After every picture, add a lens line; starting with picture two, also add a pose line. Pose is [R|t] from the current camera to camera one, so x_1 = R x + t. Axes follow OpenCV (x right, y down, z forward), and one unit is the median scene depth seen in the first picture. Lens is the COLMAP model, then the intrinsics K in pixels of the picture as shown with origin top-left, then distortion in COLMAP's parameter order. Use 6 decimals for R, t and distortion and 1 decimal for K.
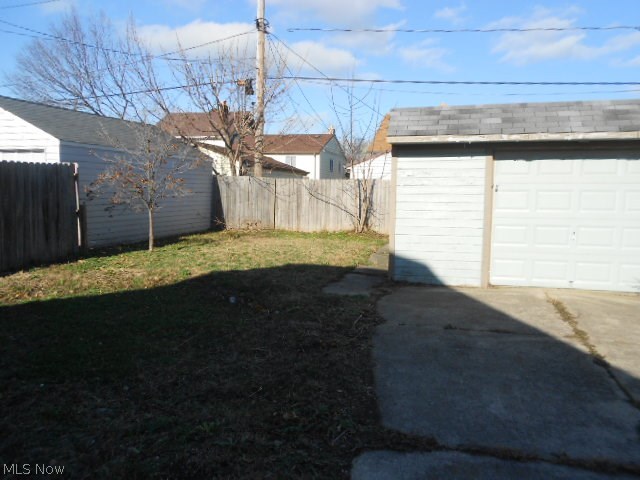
lens RADIAL K [[497.7, 0, 317.6], [0, 497.7, 249.0], [0, 0, 1]] dist [0.007508, -0.008709]
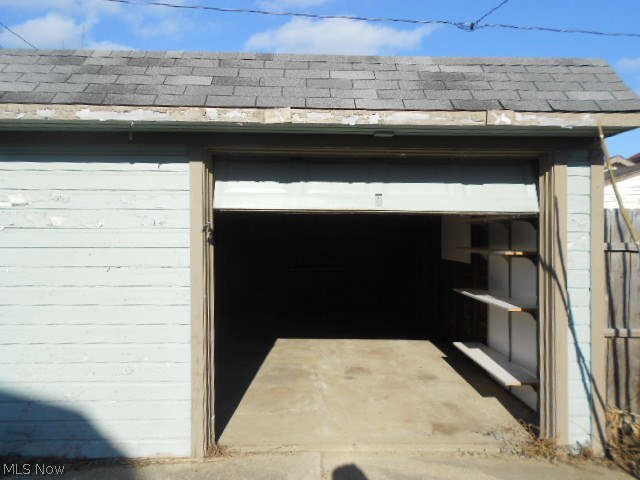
lens RADIAL K [[497.7, 0, 317.6], [0, 497.7, 249.0], [0, 0, 1]] dist [0.007508, -0.008709]
pose [[0.957822, -0.010490, 0.287171, 0.328995], [0.034970, 0.996161, -0.080251, -0.071588], [-0.285227, 0.086909, 0.954512, 0.564024]]
